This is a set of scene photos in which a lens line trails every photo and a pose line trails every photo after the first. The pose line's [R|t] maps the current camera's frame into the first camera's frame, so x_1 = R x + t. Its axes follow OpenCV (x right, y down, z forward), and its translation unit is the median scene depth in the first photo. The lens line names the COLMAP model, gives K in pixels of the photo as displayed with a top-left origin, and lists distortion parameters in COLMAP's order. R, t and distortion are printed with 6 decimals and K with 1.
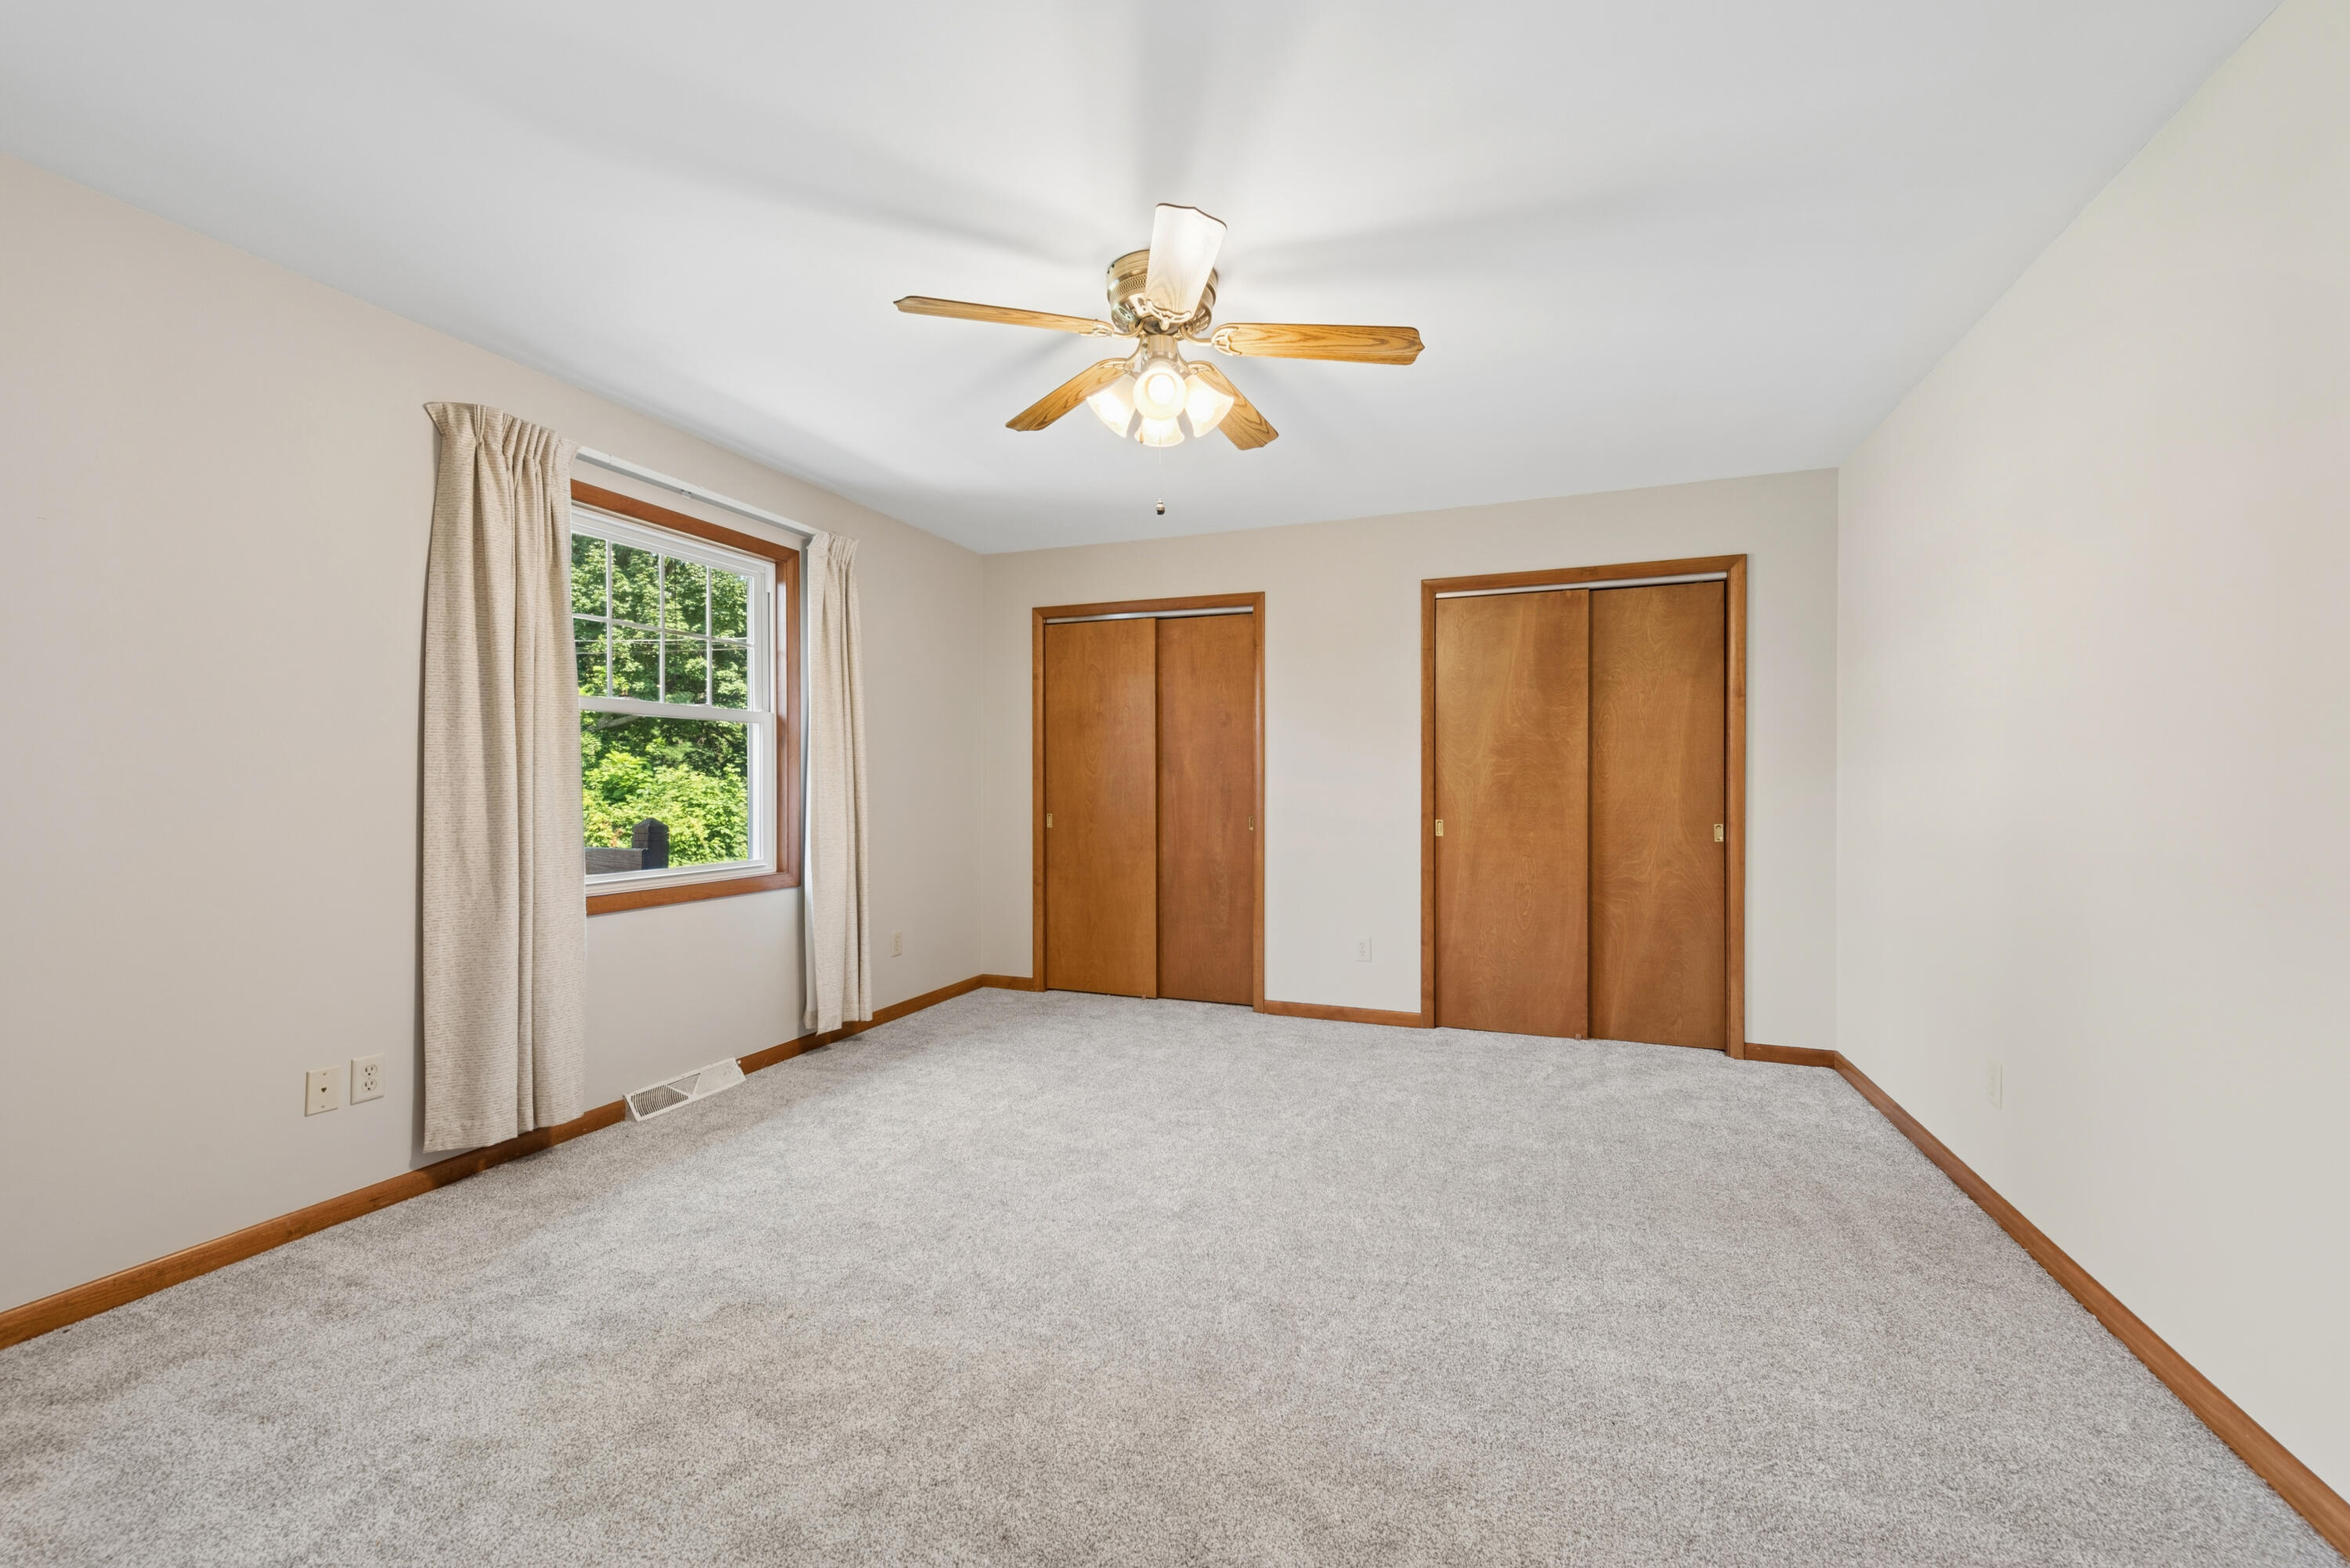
lens RADIAL K [[923.8, 0, 1186.3], [0, 923.8, 784.9], [0, 0, 1]] dist [0.000045, -0.000112]
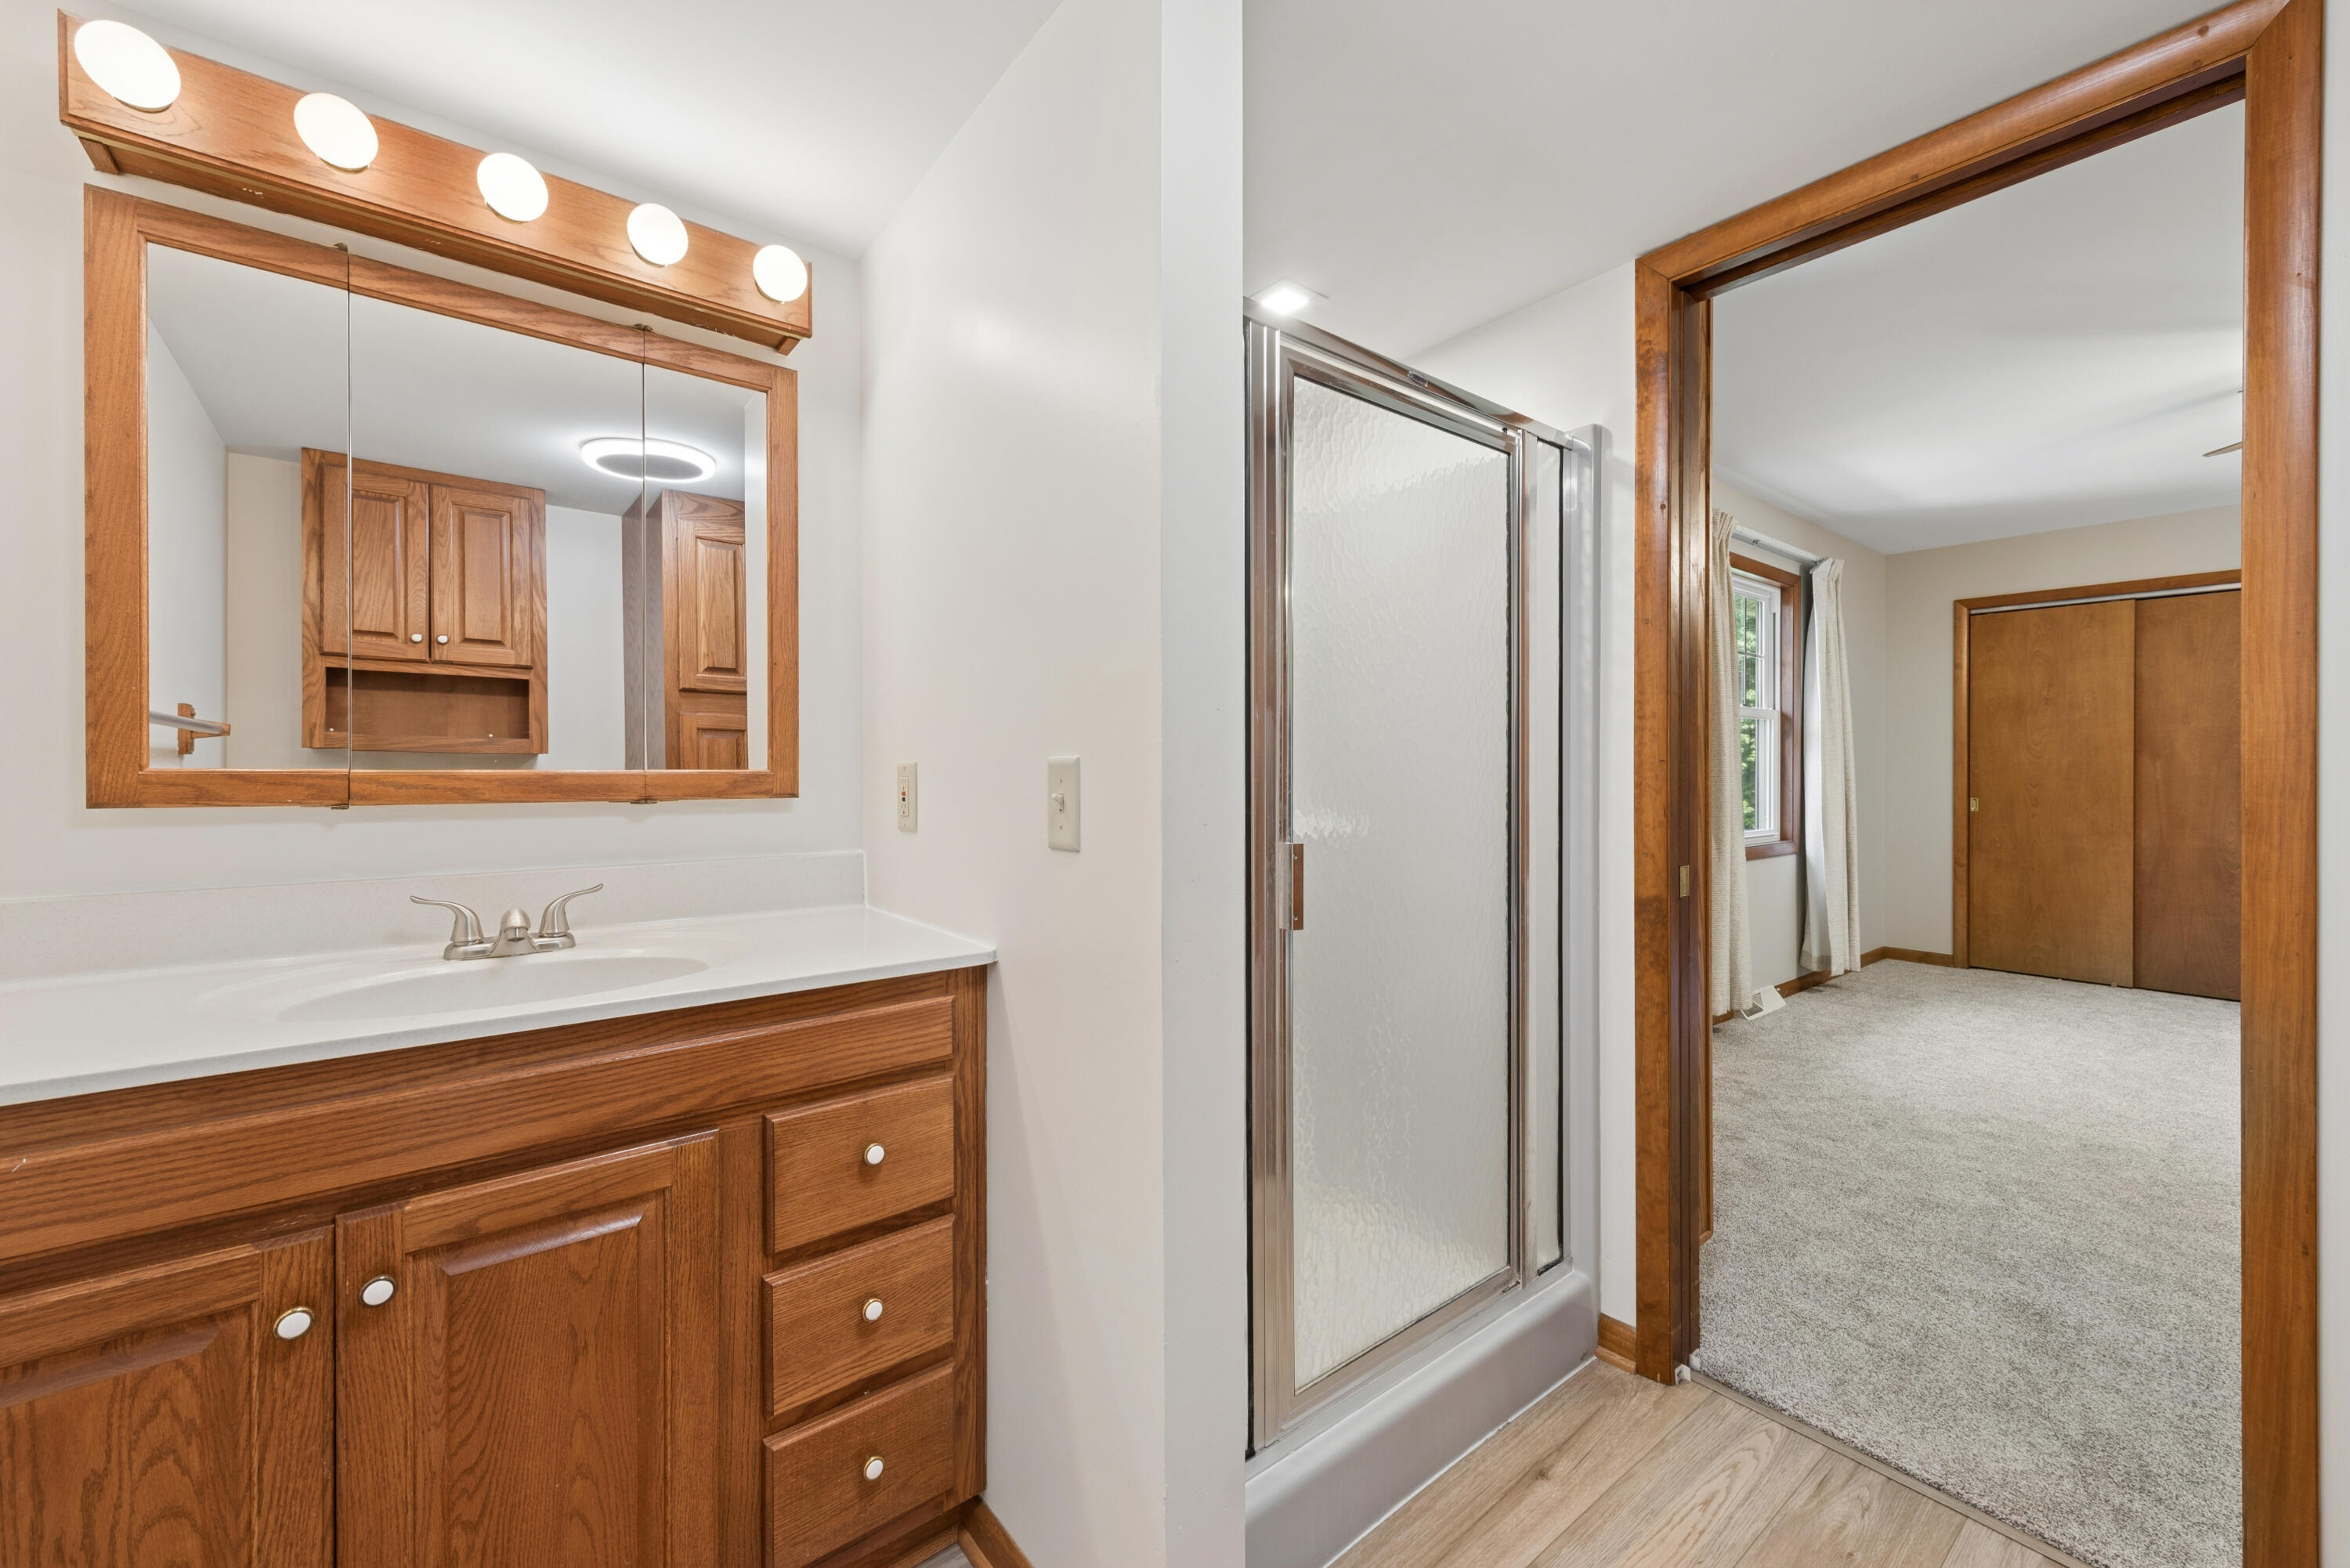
lens RADIAL K [[923.8, 0, 1168.8], [0, 923.8, 774.2], [0, 0, 1]] dist [0.000045, -0.000112]
pose [[0.854175, 0.004318, -0.519968, -0.396157], [-0.003790, 0.999991, 0.002078, 0.006517], [0.519972, 0.000196, 0.854183, -0.368751]]
